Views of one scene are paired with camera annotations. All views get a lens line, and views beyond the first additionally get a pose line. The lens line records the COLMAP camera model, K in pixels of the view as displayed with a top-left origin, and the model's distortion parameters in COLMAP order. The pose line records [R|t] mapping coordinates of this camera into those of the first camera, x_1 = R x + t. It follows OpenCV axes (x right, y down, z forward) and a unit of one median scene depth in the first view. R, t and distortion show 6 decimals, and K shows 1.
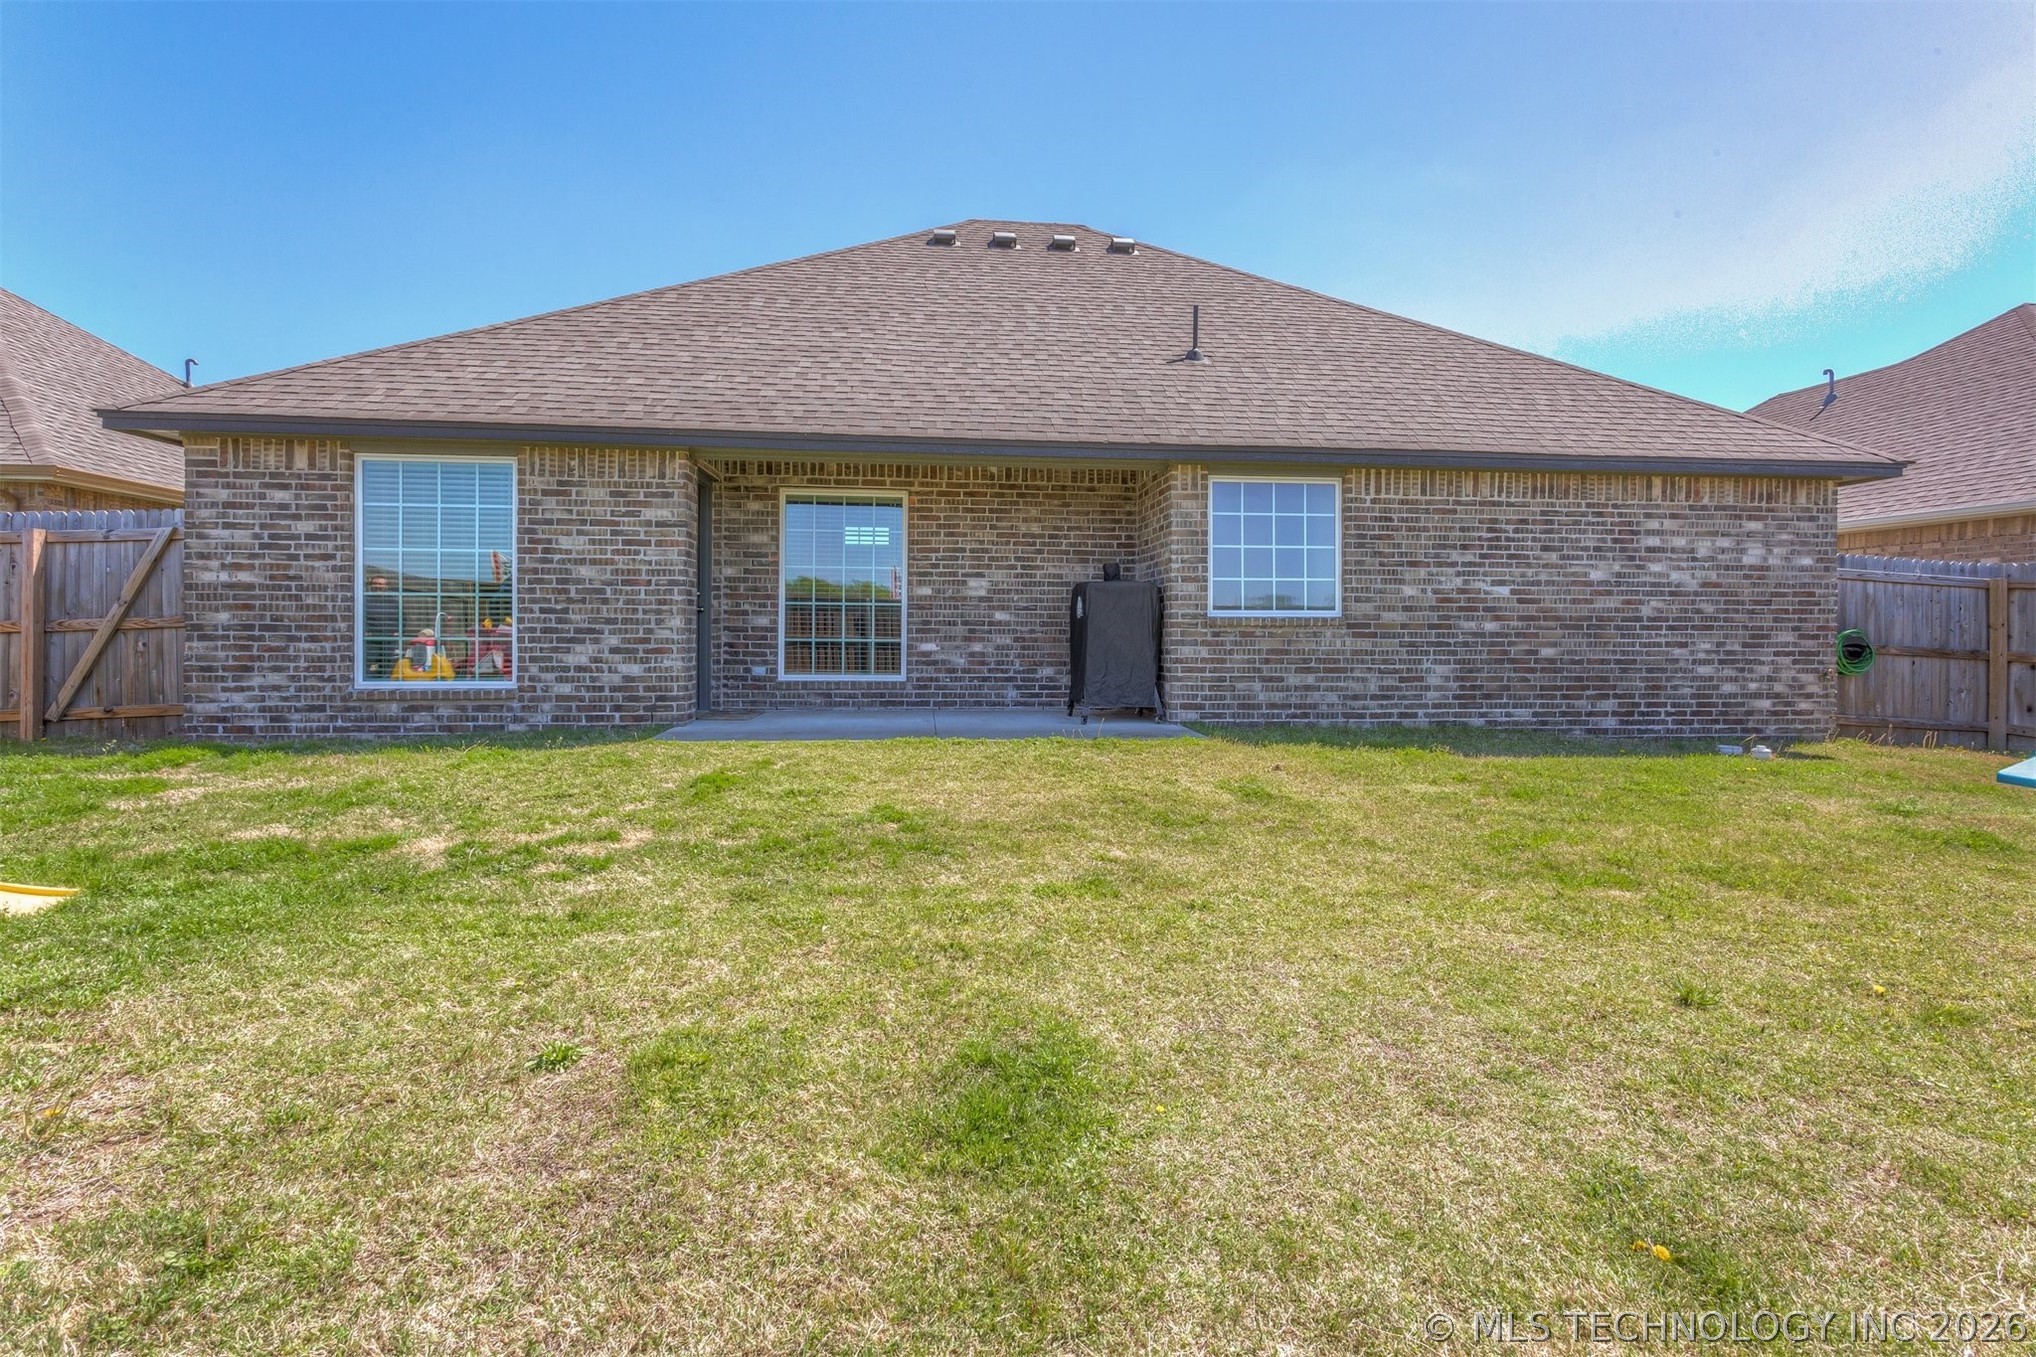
lens RADIAL K [[1022.5, 0, 1016.1], [0, 1022.5, 647.5], [0, 0, 1]] dist [-0.009779, 0.000347]
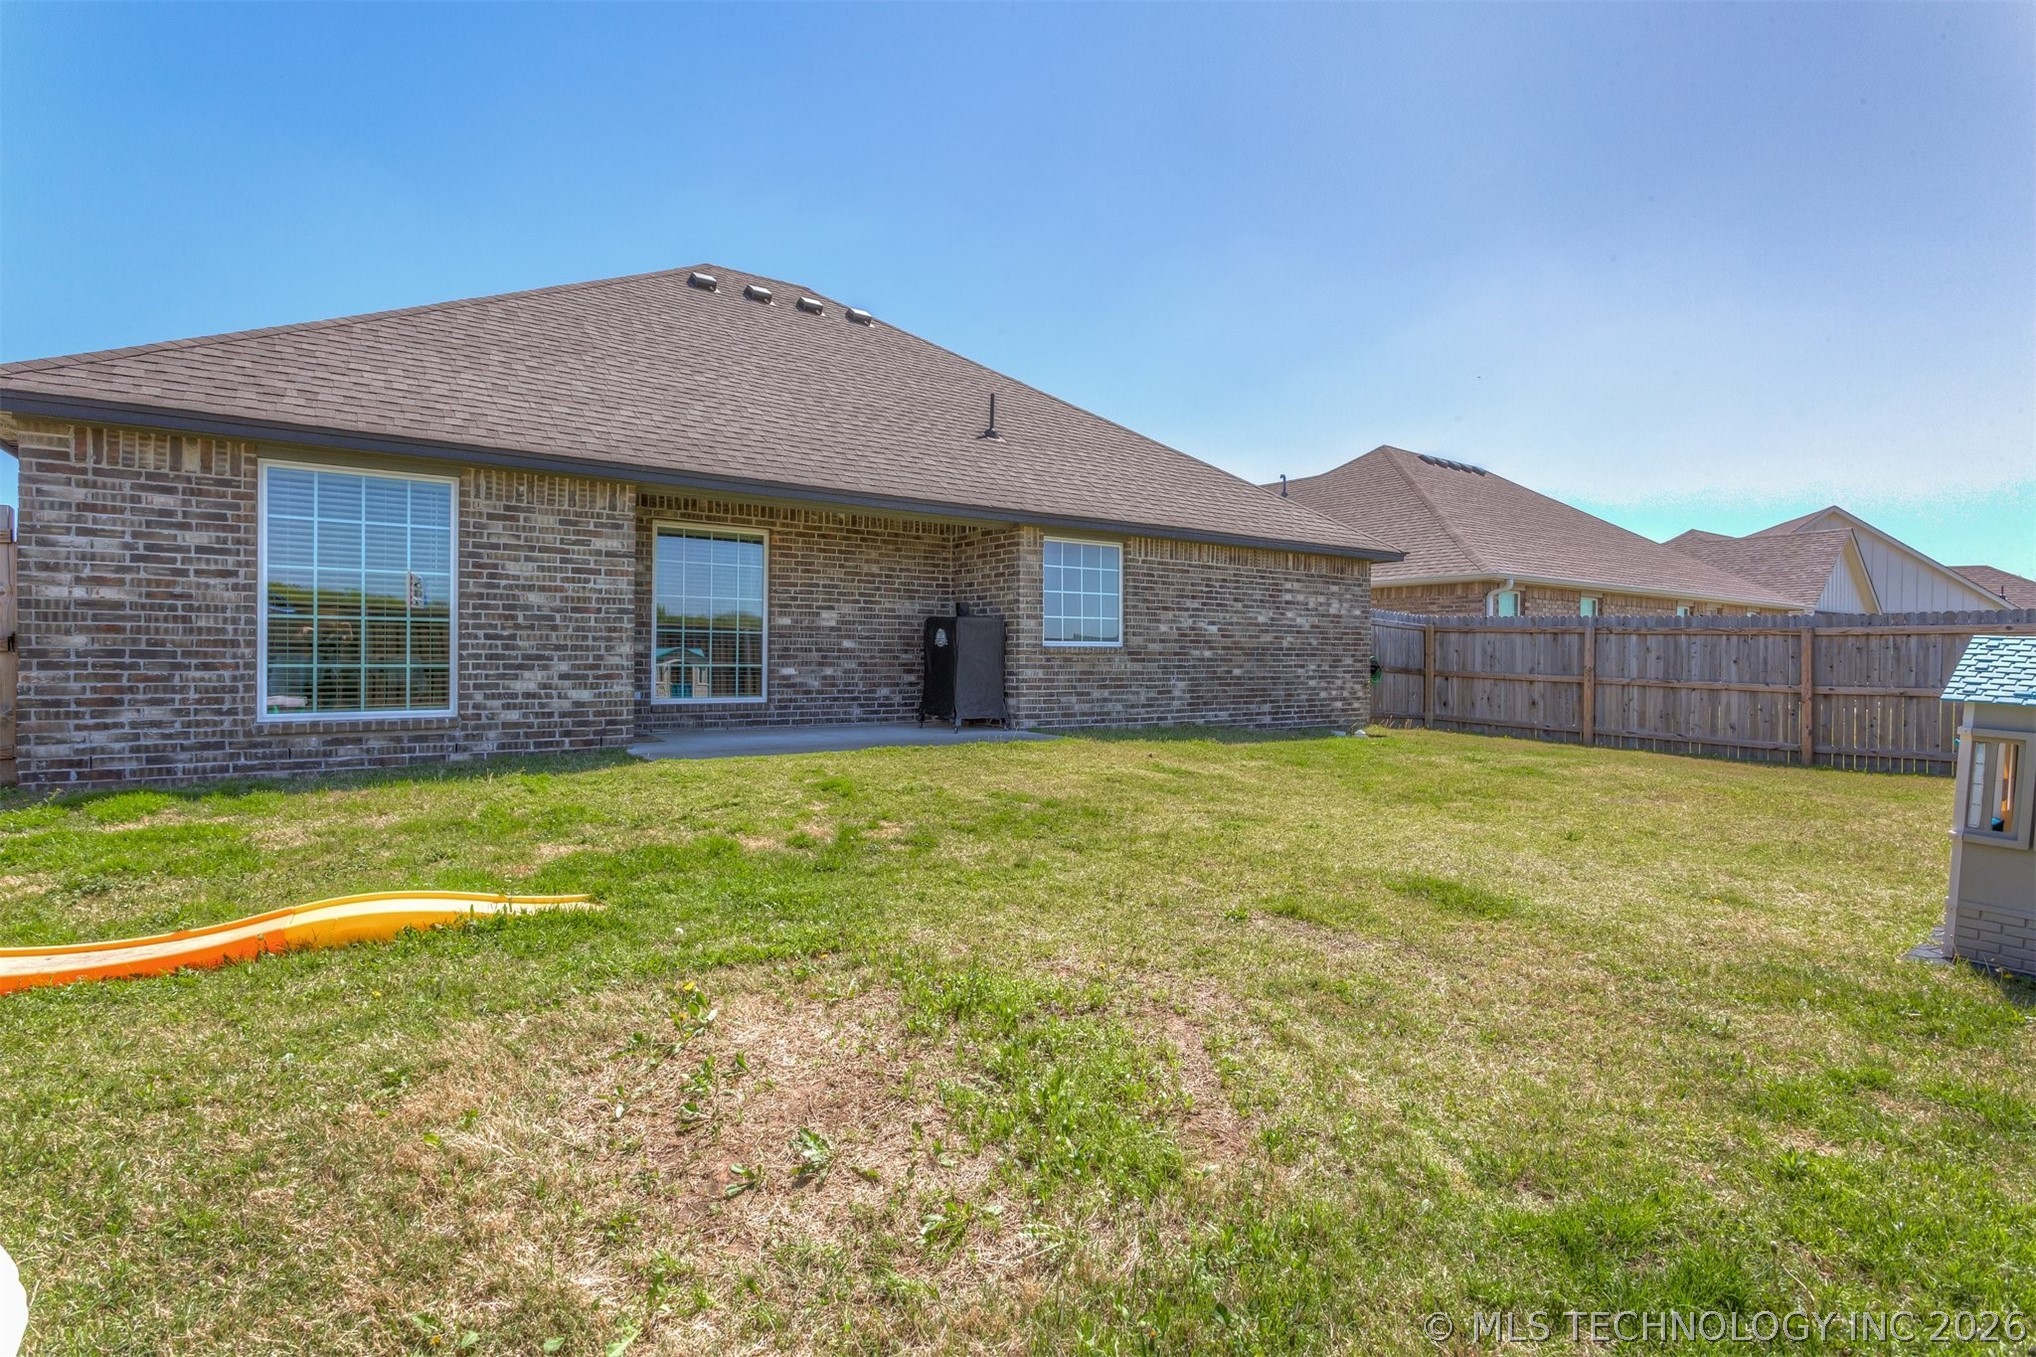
lens RADIAL K [[1022.5, 0, 1016.1], [0, 1022.5, 647.5], [0, 0, 1]] dist [-0.009779, 0.000347]
pose [[0.865267, 0.004552, 0.501291, -0.511571], [0.007043, 0.999750, -0.021236, -0.001279], [-0.501262, 0.021906, 0.865018, -0.101094]]
